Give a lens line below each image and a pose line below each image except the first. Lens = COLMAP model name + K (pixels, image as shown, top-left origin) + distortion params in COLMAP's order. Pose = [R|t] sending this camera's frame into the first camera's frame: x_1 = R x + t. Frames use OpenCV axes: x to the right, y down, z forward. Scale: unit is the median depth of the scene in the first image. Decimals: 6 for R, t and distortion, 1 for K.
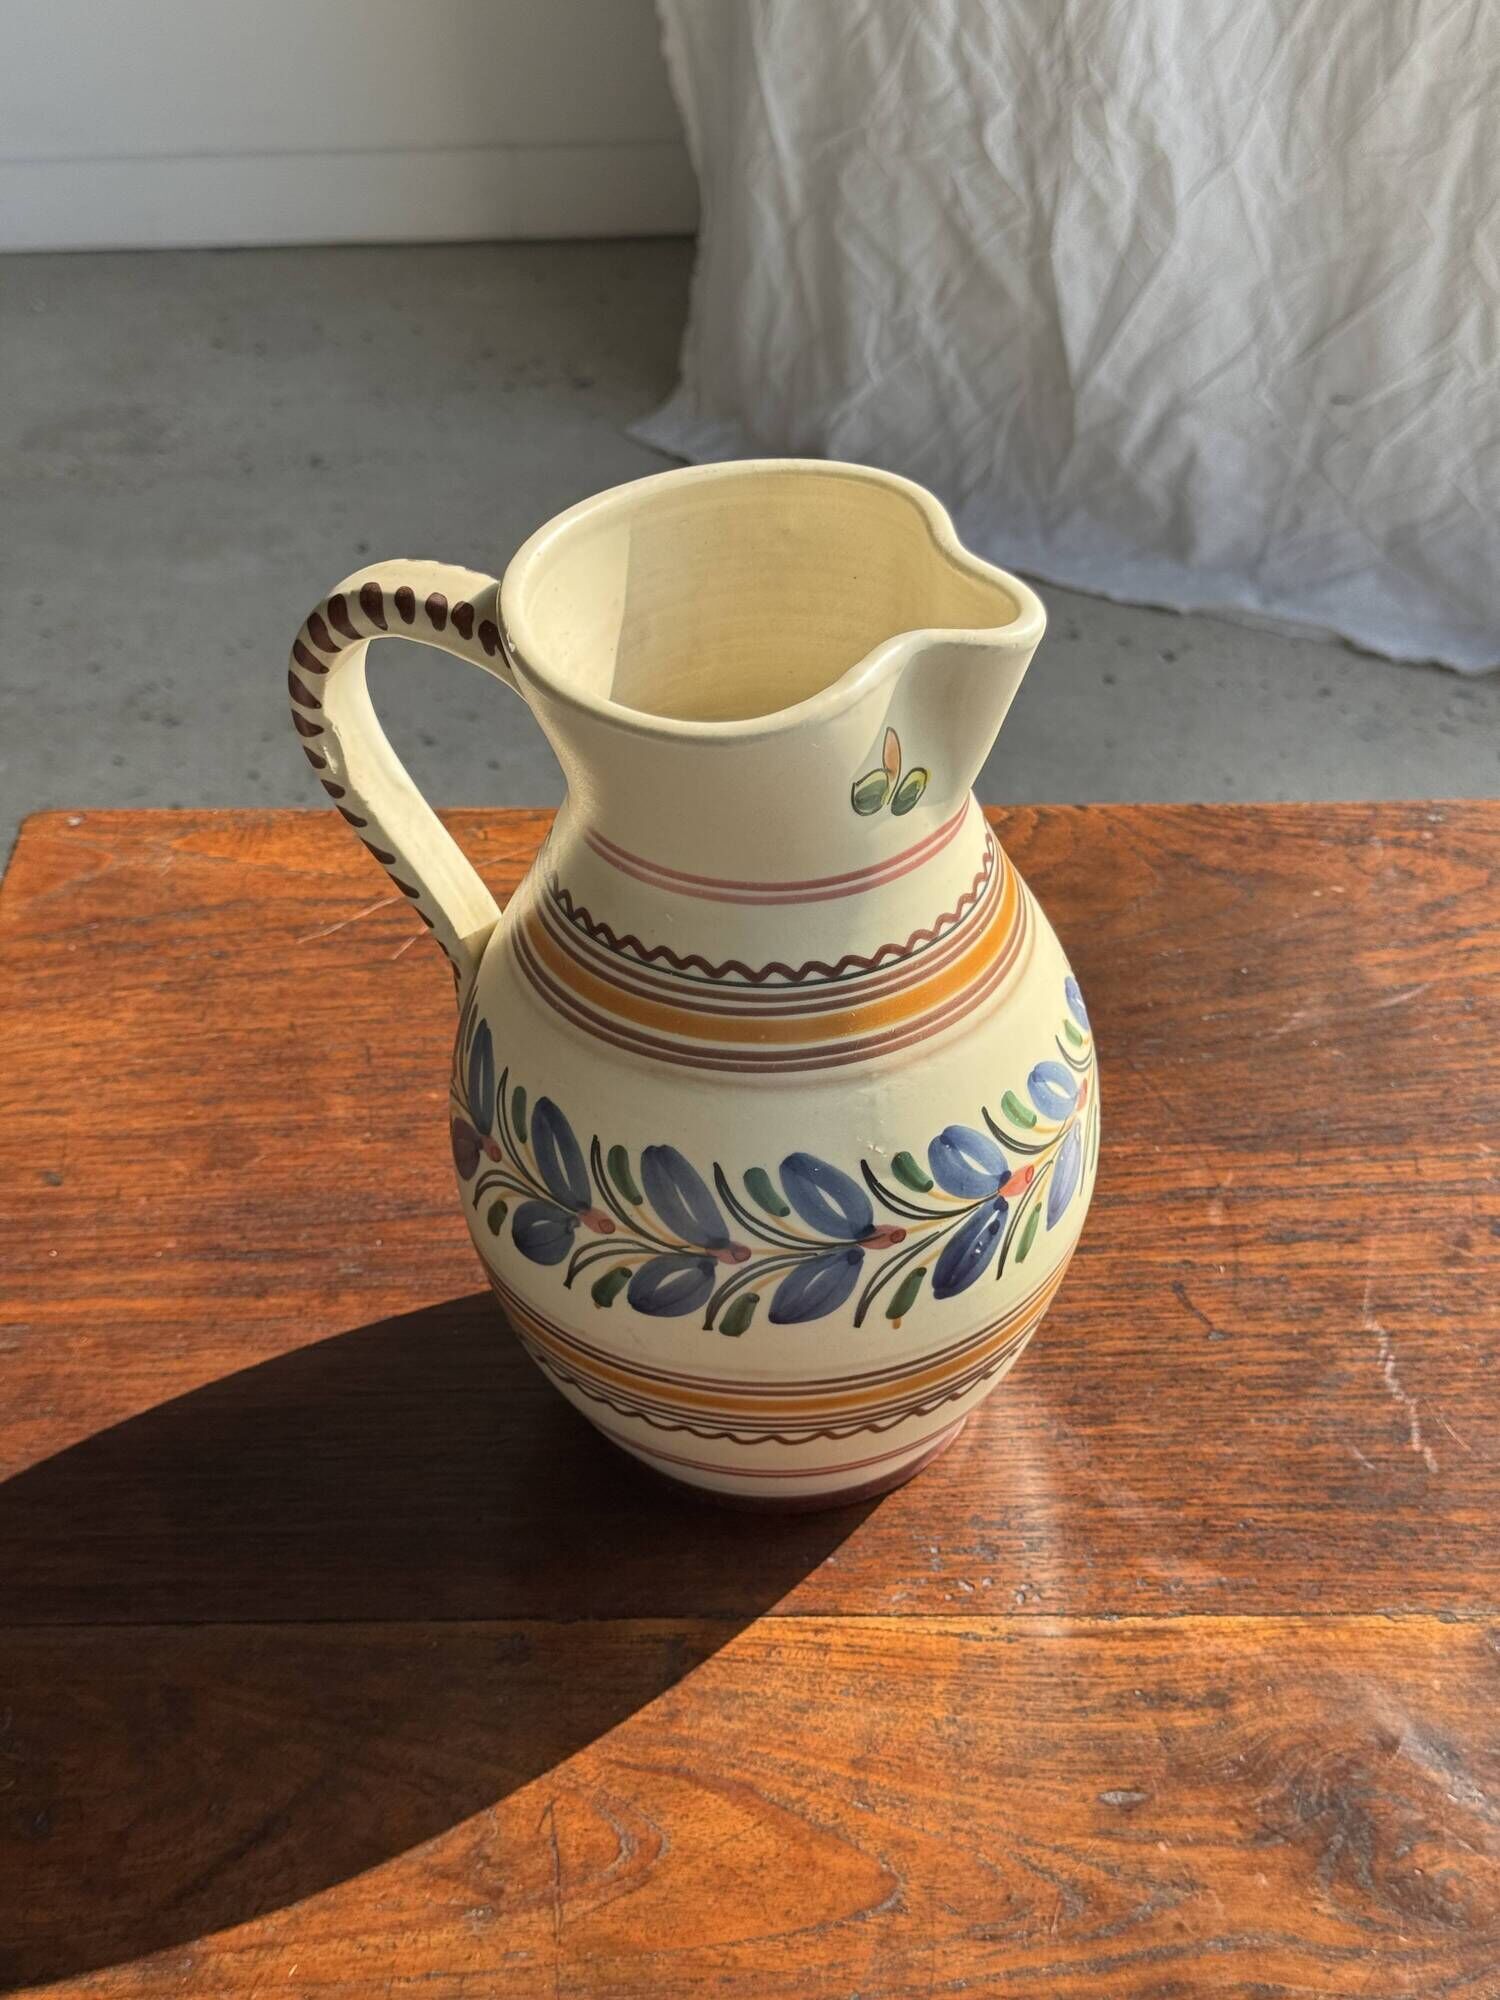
lens RADIAL K [[2829.2, 0, 754.7], [0, 2829.2, 1005.3], [0, 0, 1]] dist [0.205368, -0.566133]
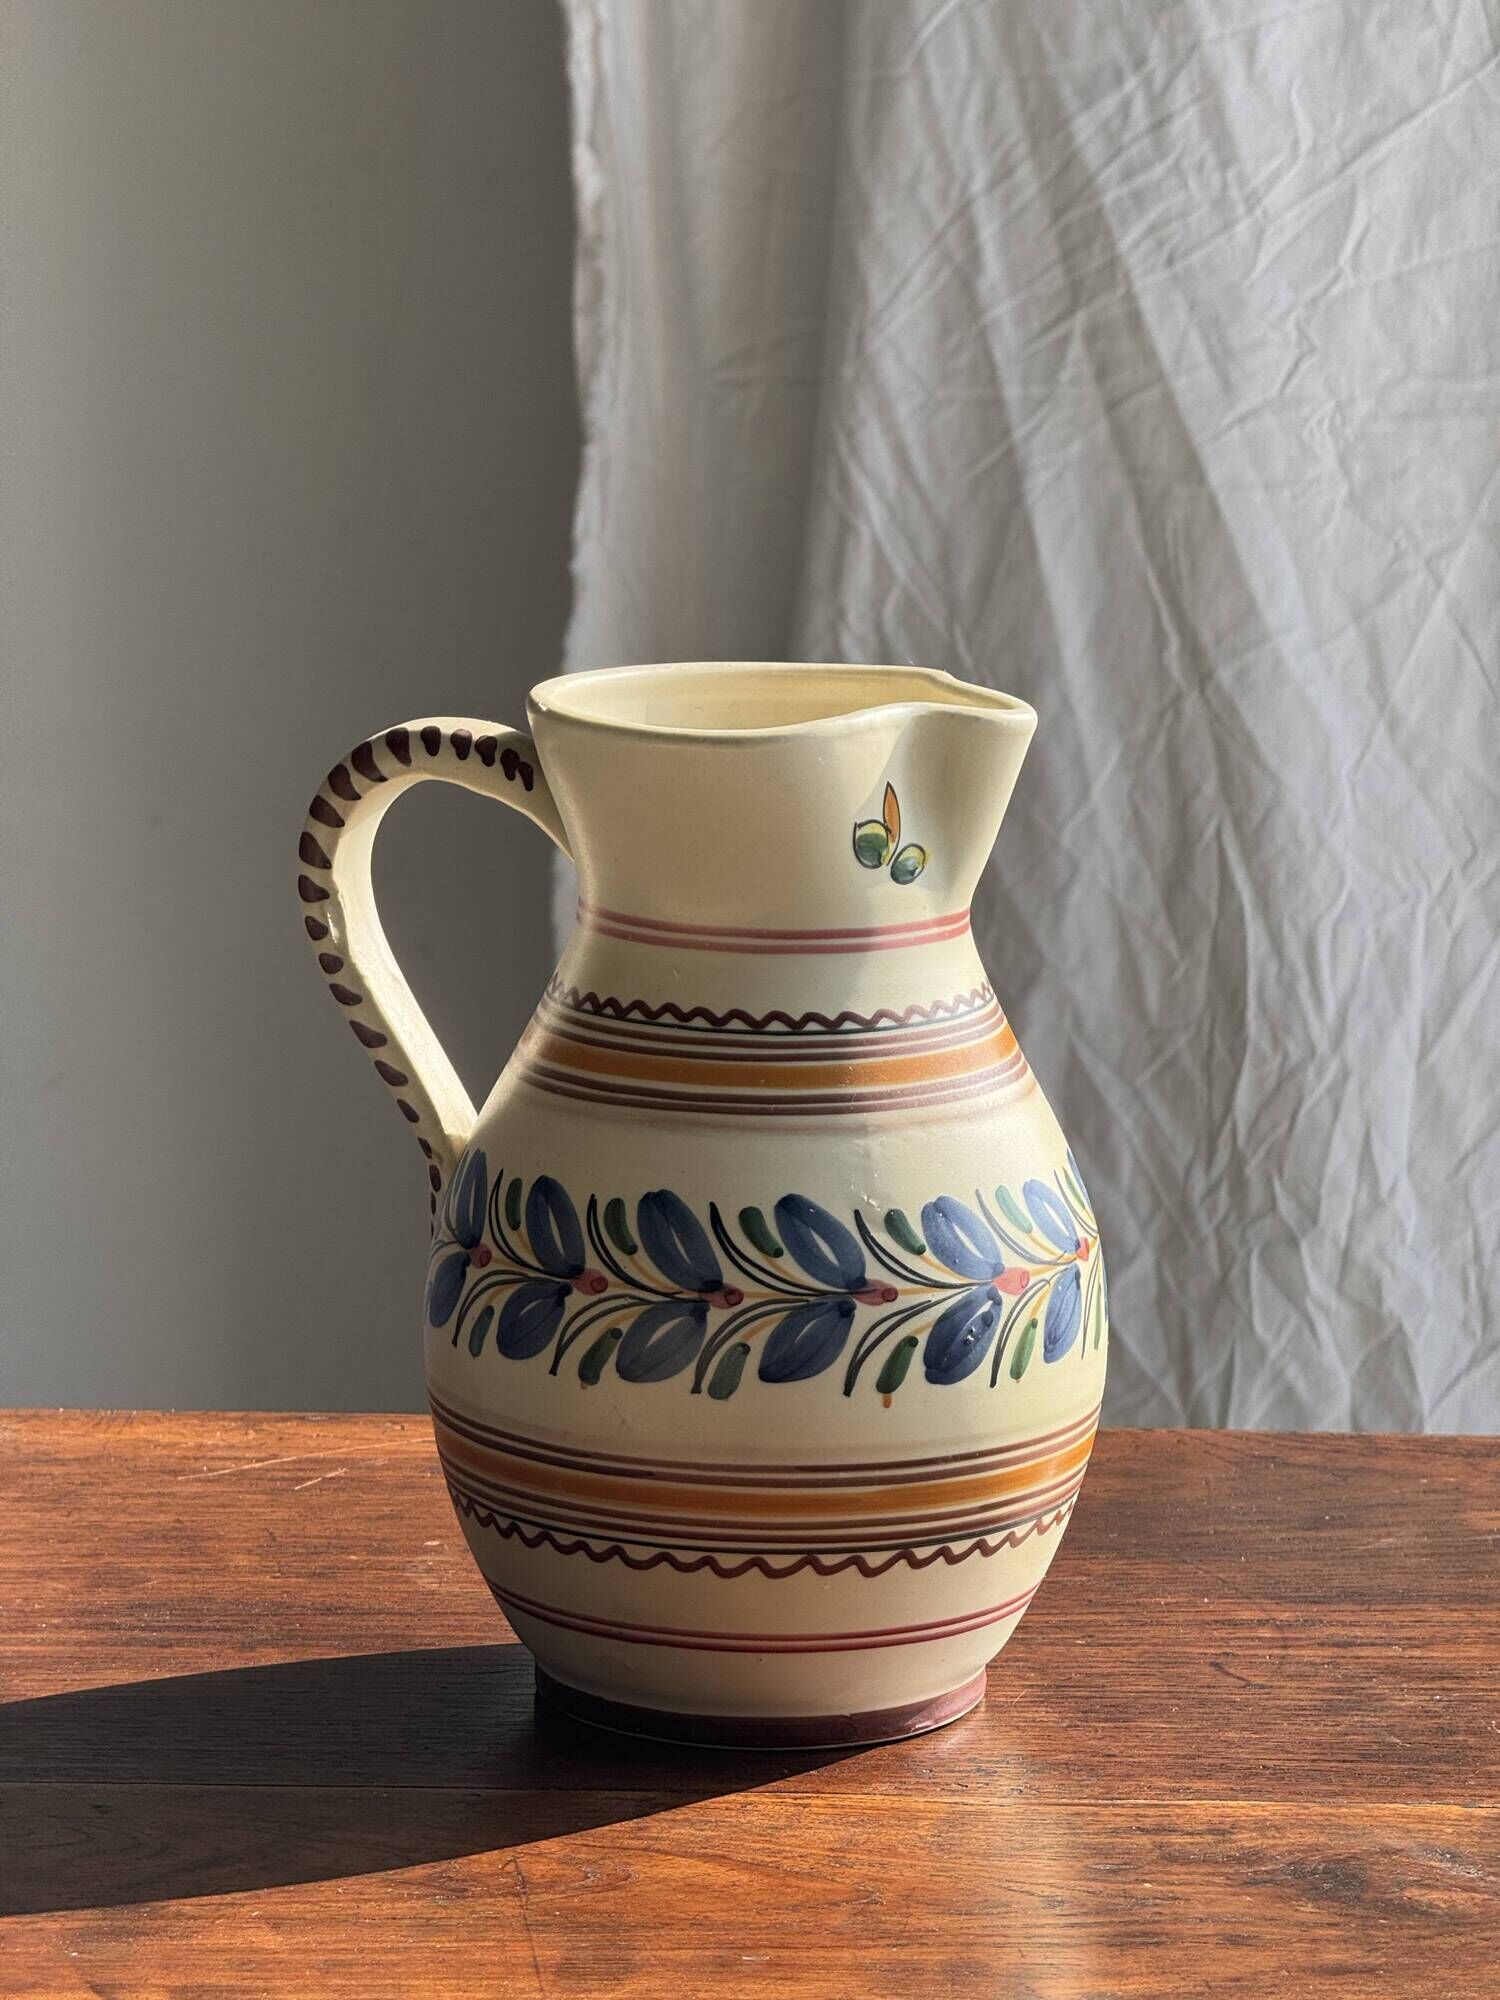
lens RADIAL K [[7229.6, 0, 848.9], [0, 7229.6, 992.3], [0, 0, 1]] dist [0.300540, -1.177575]
pose [[0.999250, 0.035454, 0.015549, -0.006523], [-0.024133, 0.884501, -0.465914, 1.010918], [-0.030272, 0.465189, 0.884694, -1.127423]]
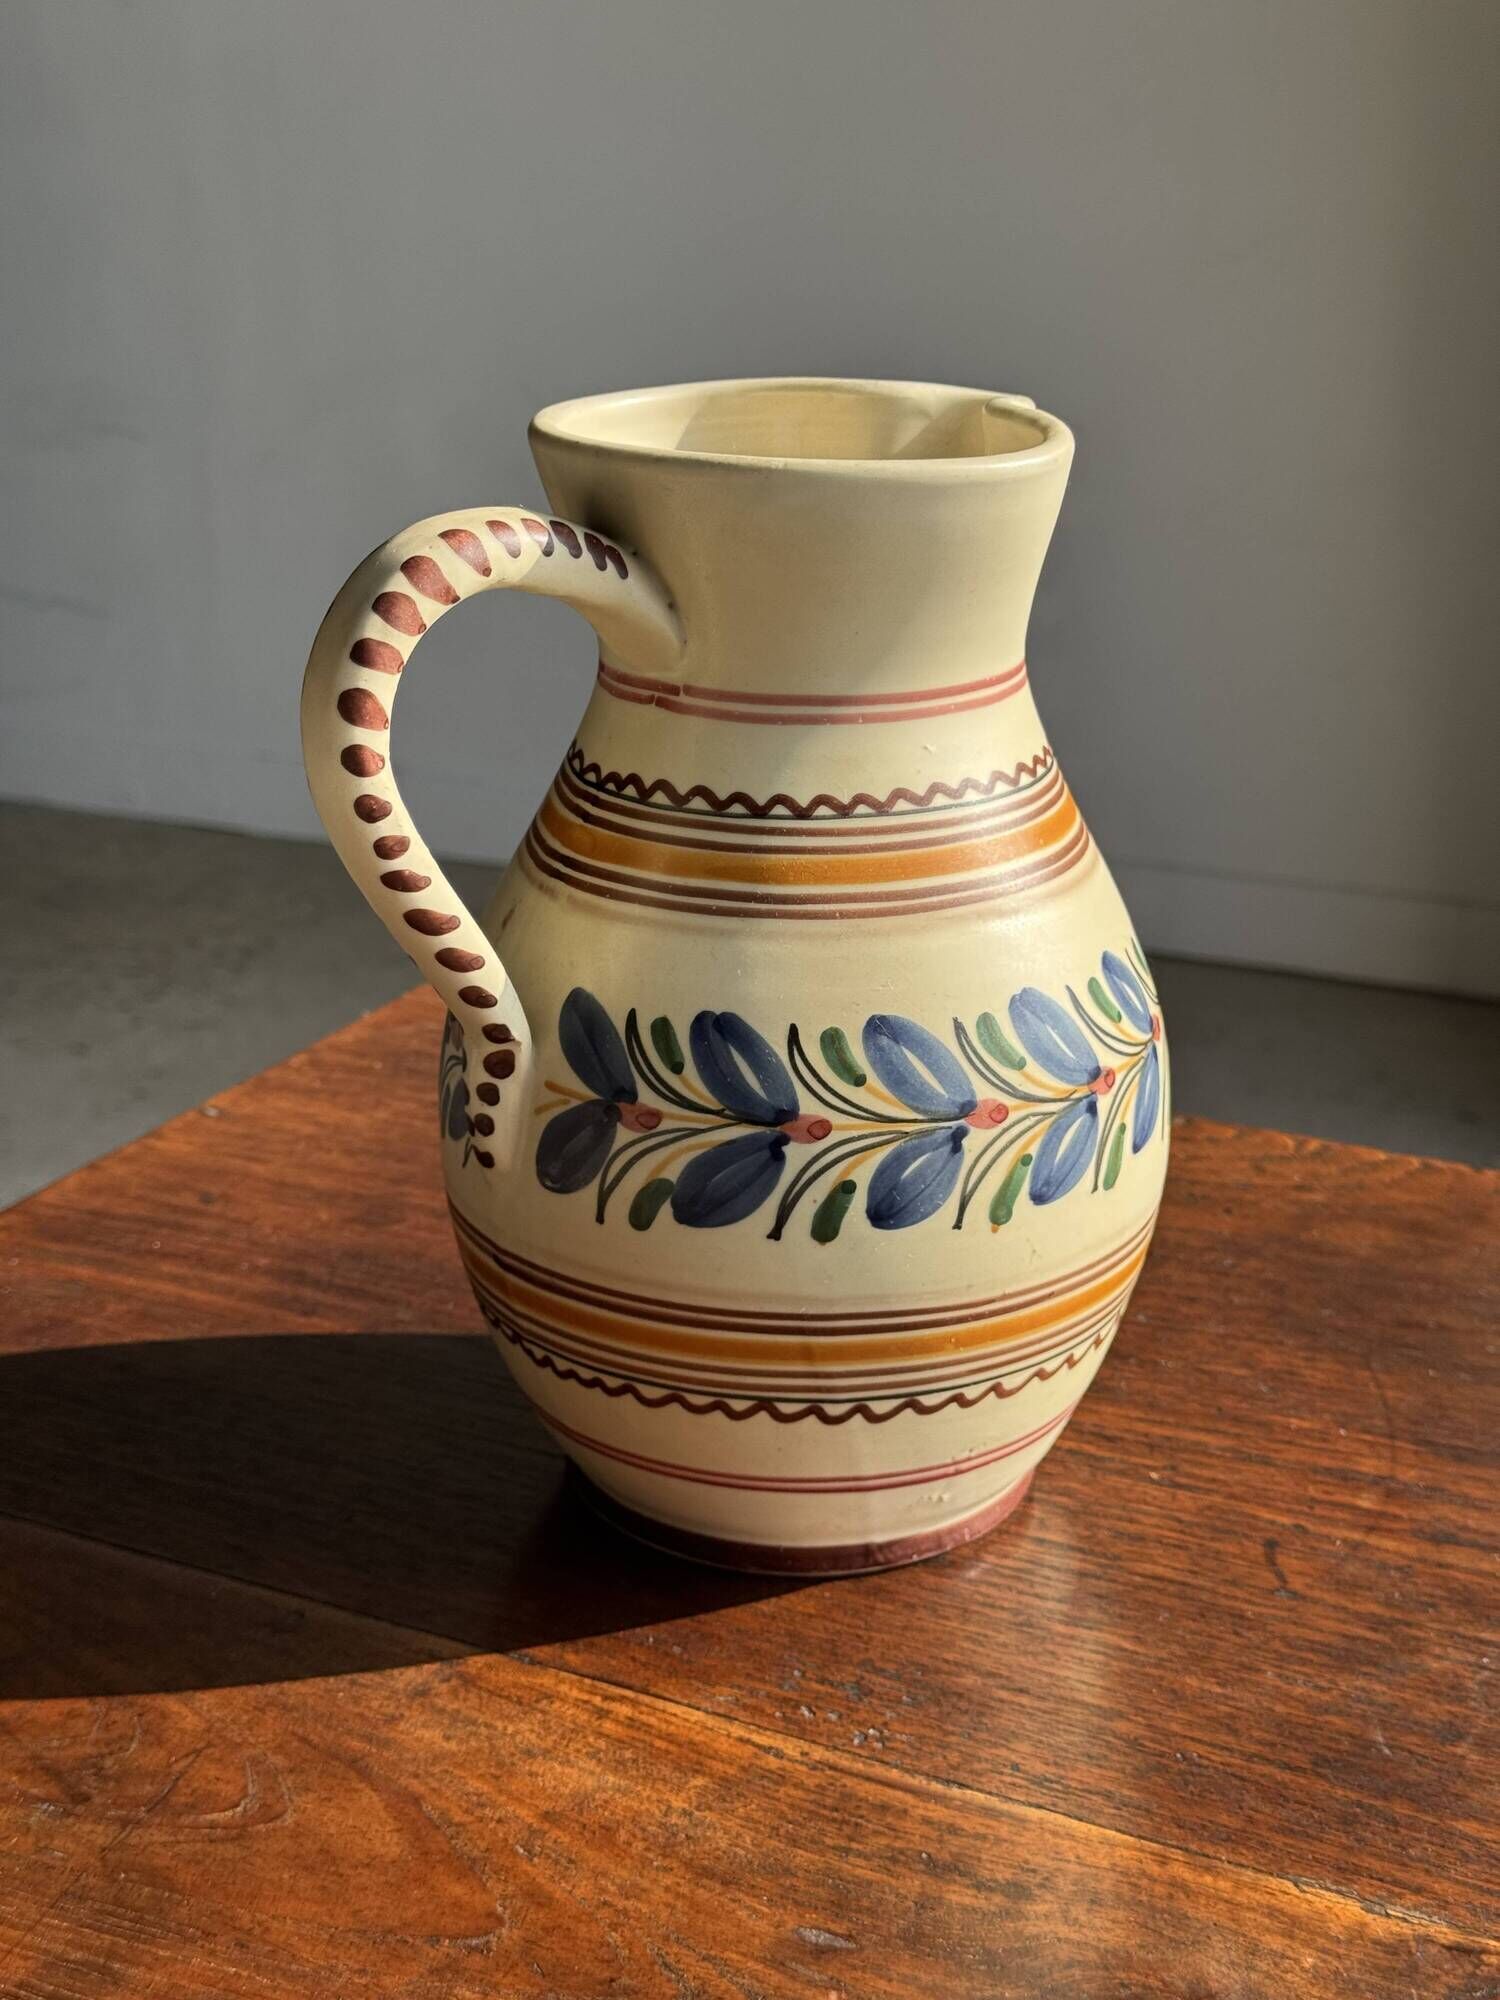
lens RADIAL K [[2829.2, 0, 754.7], [0, 2829.2, 1005.3], [0, 0, 1]] dist [0.205368, -0.566133]
pose [[0.902736, 0.168661, -0.395753, 0.325598], [-0.286321, 0.922149, -0.260116, 0.220575], [0.321072, 0.348129, 0.880749, 0.208149]]
